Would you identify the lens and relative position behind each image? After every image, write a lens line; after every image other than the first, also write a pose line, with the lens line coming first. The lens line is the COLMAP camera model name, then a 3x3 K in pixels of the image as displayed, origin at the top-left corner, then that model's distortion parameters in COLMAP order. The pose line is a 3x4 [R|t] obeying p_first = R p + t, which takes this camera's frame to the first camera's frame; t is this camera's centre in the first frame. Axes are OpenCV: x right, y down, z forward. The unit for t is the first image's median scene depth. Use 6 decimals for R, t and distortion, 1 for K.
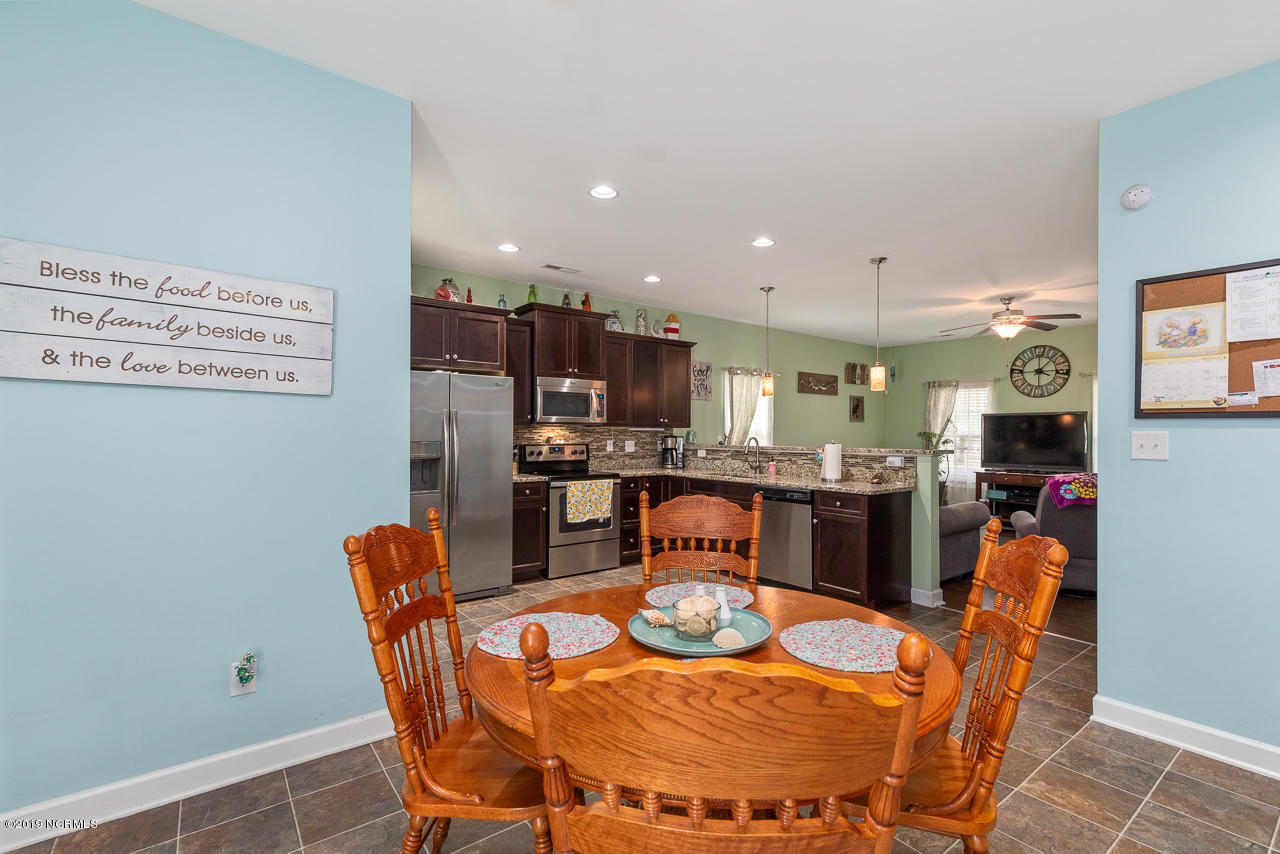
lens RADIAL K [[577.7, 0, 648.2], [0, 577.7, 430.7], [0, 0, 1]] dist [0.008449, -0.002080]
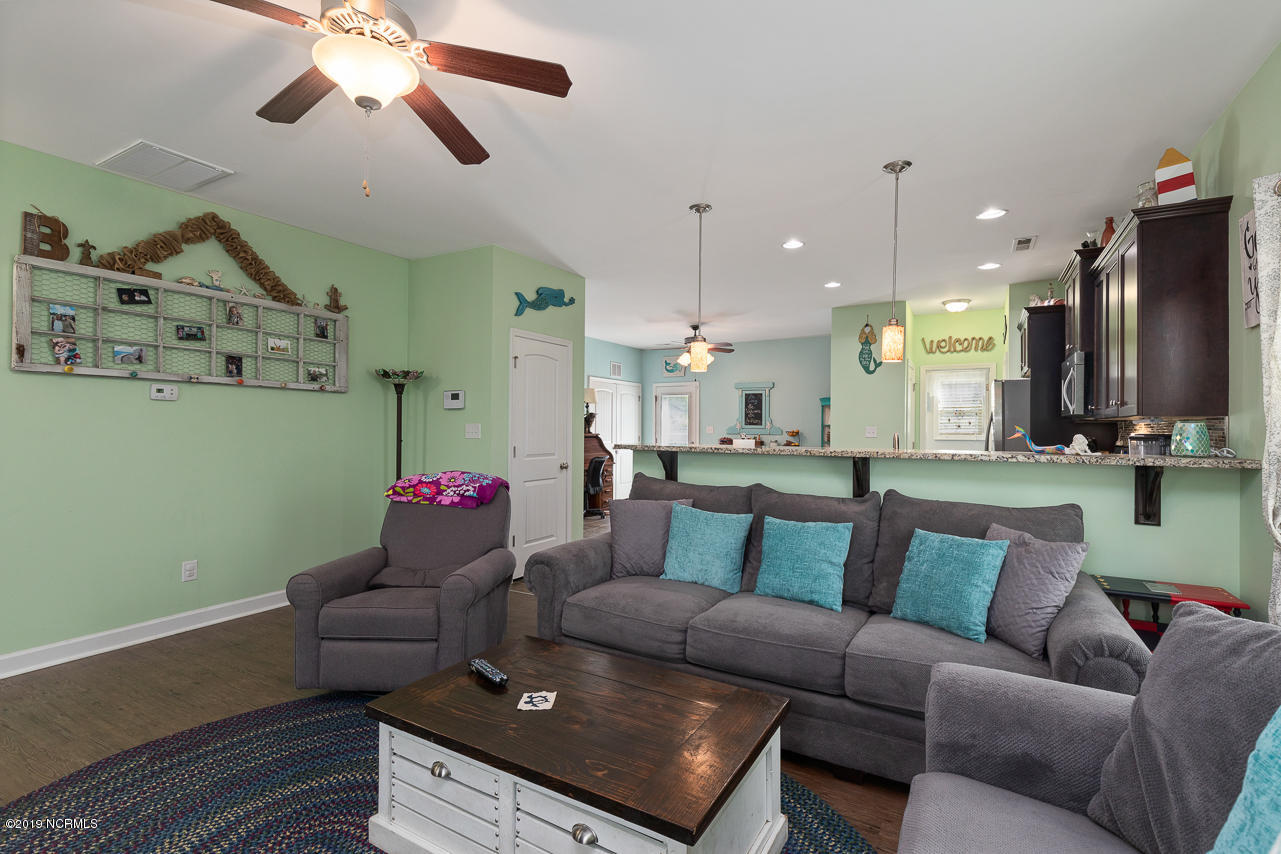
lens RADIAL K [[578.2, 0, 654.1], [0, 578.2, 420.8], [0, 0, 1]] dist [0.008449, -0.002080]
pose [[-0.921239, -0.015857, -0.388674, 0.591155], [-0.009479, 0.999787, -0.018320, 0.010926], [0.388881, -0.013193, -0.921193, 1.320946]]
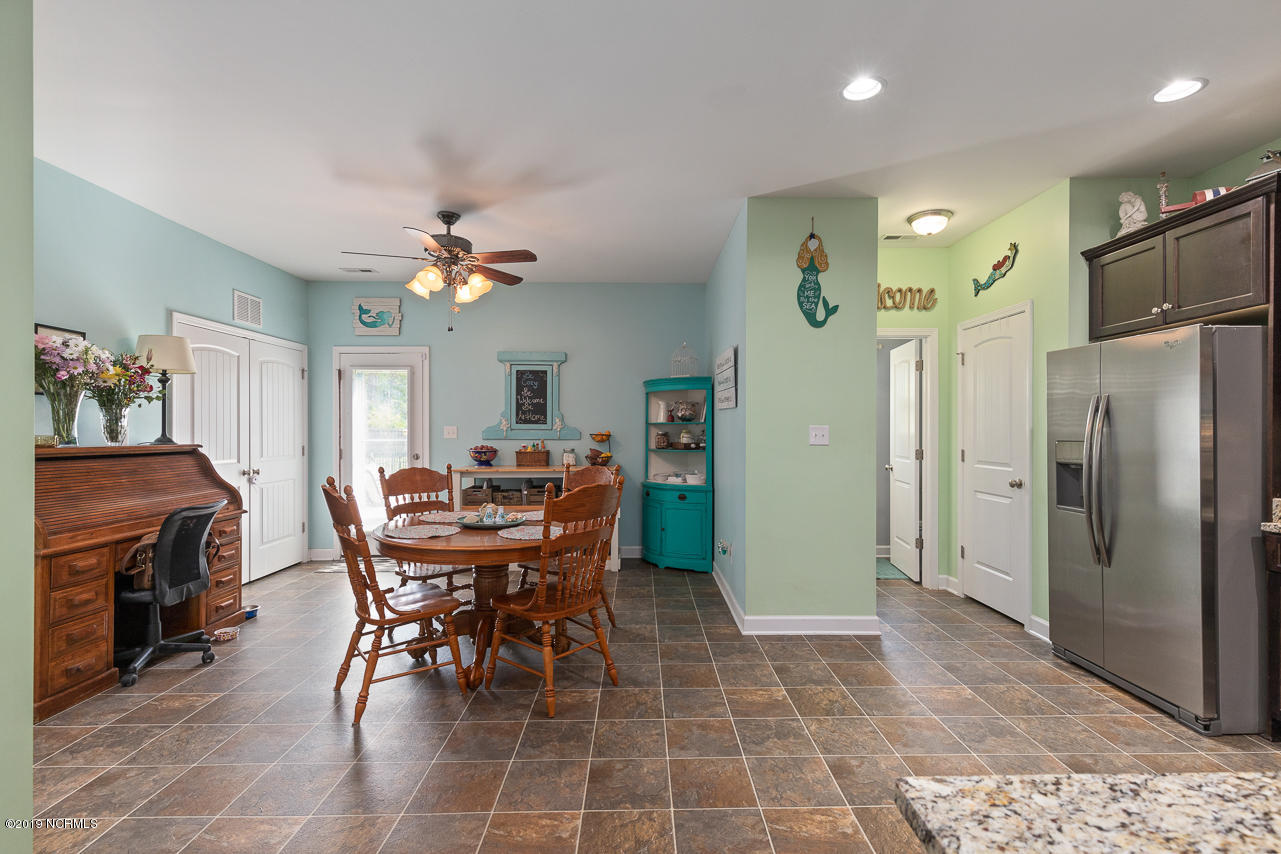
lens RADIAL K [[578.2, 0, 650.1], [0, 578.2, 429.8], [0, 0, 1]] dist [0.008449, -0.002080]
pose [[-0.595192, -0.002745, -0.803579, 0.365445], [0.000570, 0.999992, -0.003838, 0.004758], [0.803584, -0.002743, -0.595186, 0.684490]]
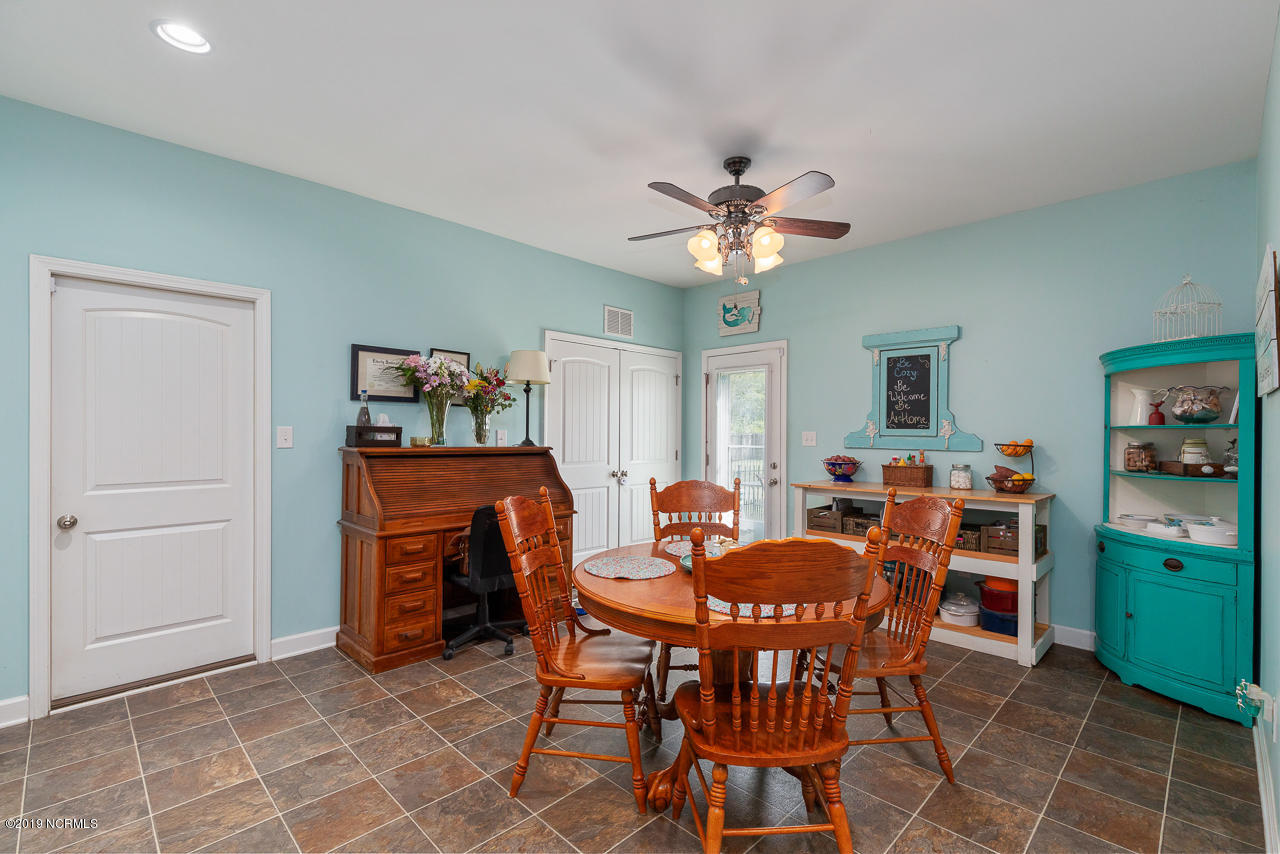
lens RADIAL K [[577.7, 0, 646.5], [0, 577.7, 430.7], [0, 0, 1]] dist [0.008449, -0.002080]
pose [[-0.990699, -0.012285, -0.135514, 0.129195], [-0.010900, 0.999881, -0.010963, 0.004910], [0.135632, -0.009384, -0.990715, 0.613516]]
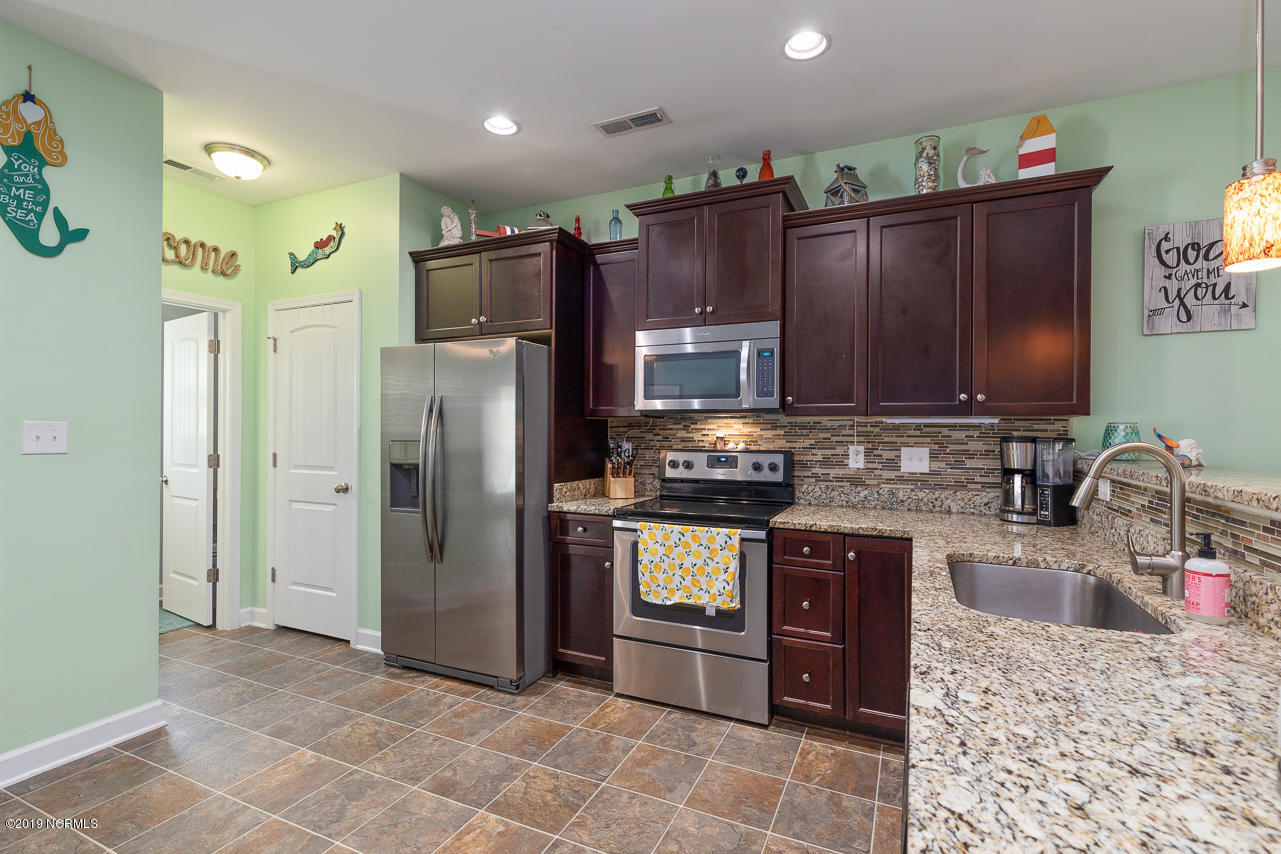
lens RADIAL K [[578.2, 0, 651.7], [0, 578.2, 430.2], [0, 0, 1]] dist [0.008449, -0.002080]
pose [[0.469341, -0.003045, -0.883012, 0.274243], [0.001196, 0.999995, -0.002813, 0.005337], [0.883016, 0.000264, 0.469343, 0.631359]]
